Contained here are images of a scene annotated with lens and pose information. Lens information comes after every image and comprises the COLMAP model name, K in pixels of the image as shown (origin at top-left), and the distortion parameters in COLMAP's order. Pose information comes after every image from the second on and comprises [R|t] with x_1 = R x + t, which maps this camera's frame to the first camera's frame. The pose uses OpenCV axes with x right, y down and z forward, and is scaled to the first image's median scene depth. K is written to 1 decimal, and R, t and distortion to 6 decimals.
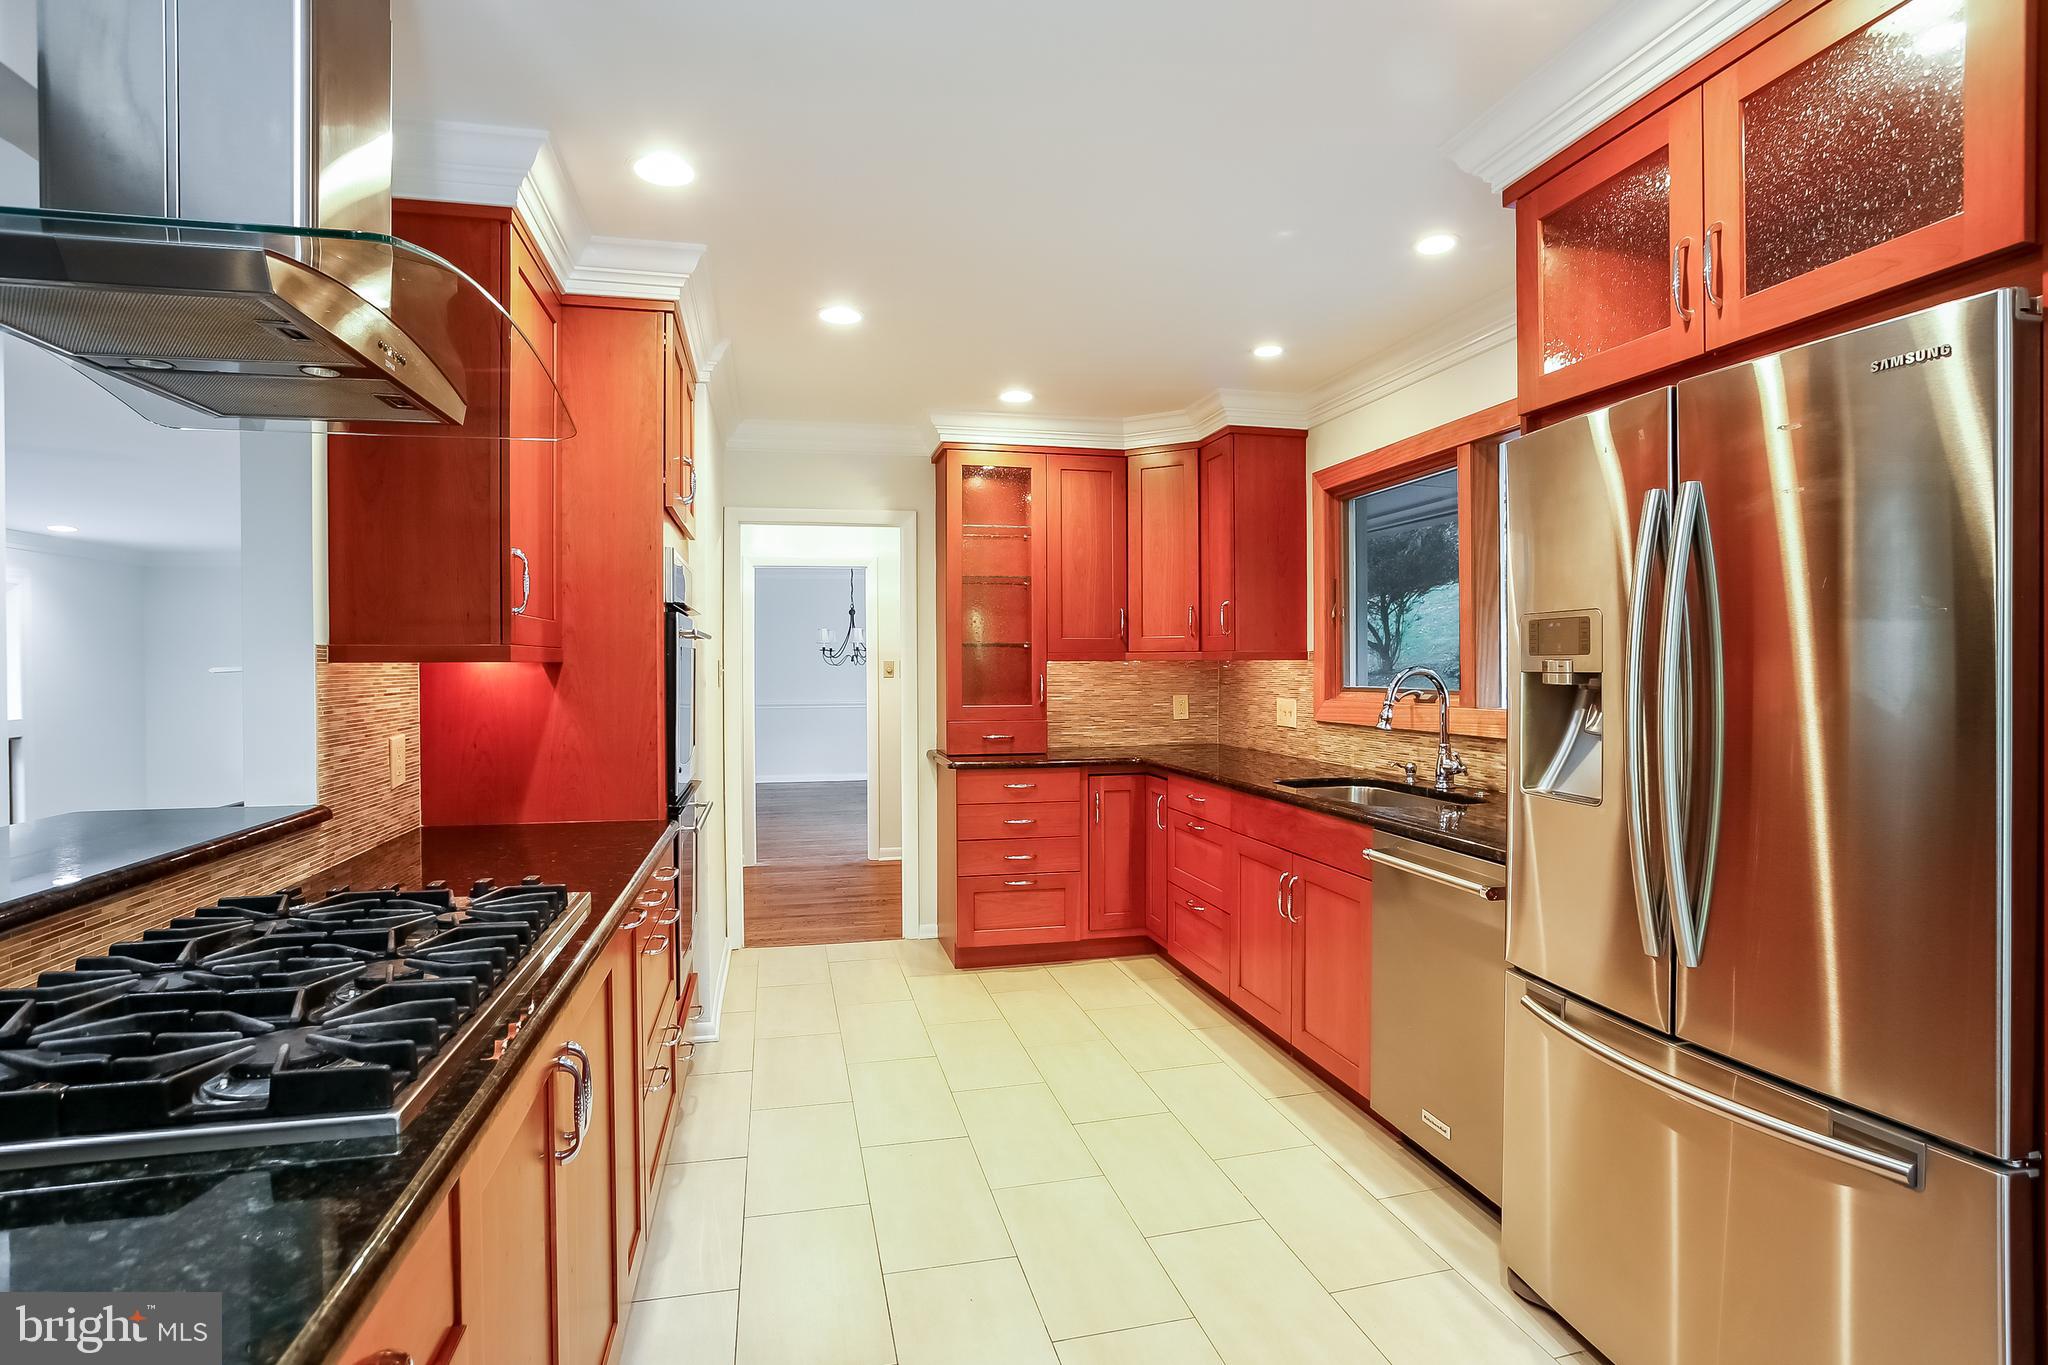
lens RADIAL K [[1044.3, 0, 1024.0], [0, 1044.3, 682.5], [0, 0, 1]] dist [-0.060938, 0.032840]
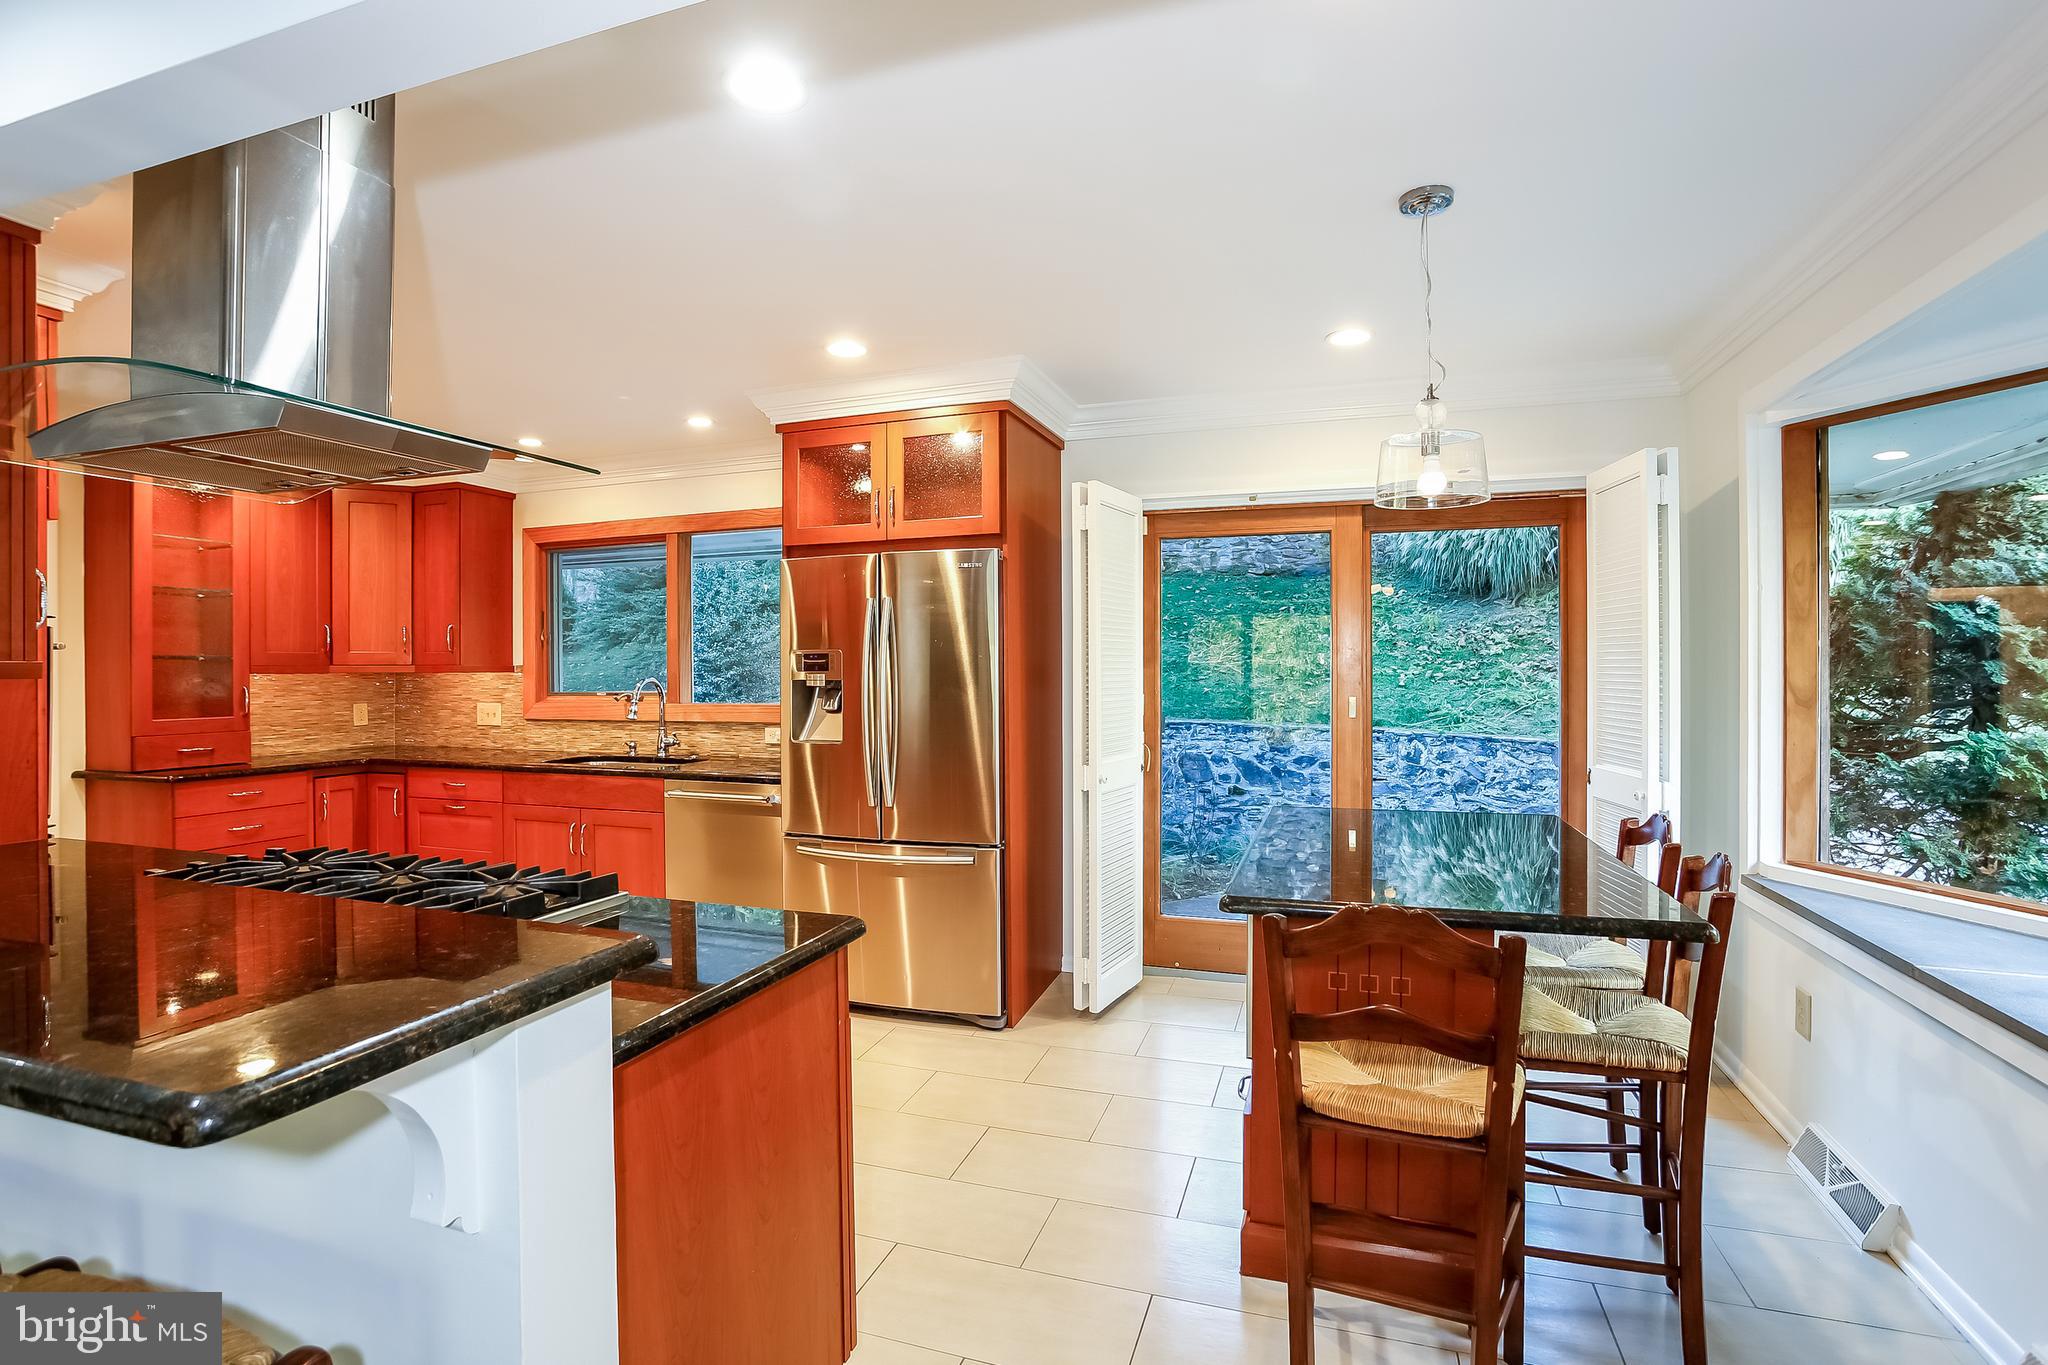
lens RADIAL K [[935.2, 0, 1024.0], [0, 935.2, 682.5], [0, 0, 1]] dist [-0.062350, 0.028291]
pose [[0.533682, -0.009167, 0.845635, -0.346082], [0.016428, 0.999865, 0.000471, 0.000867], [-0.845526, 0.013641, 0.533761, -0.138150]]
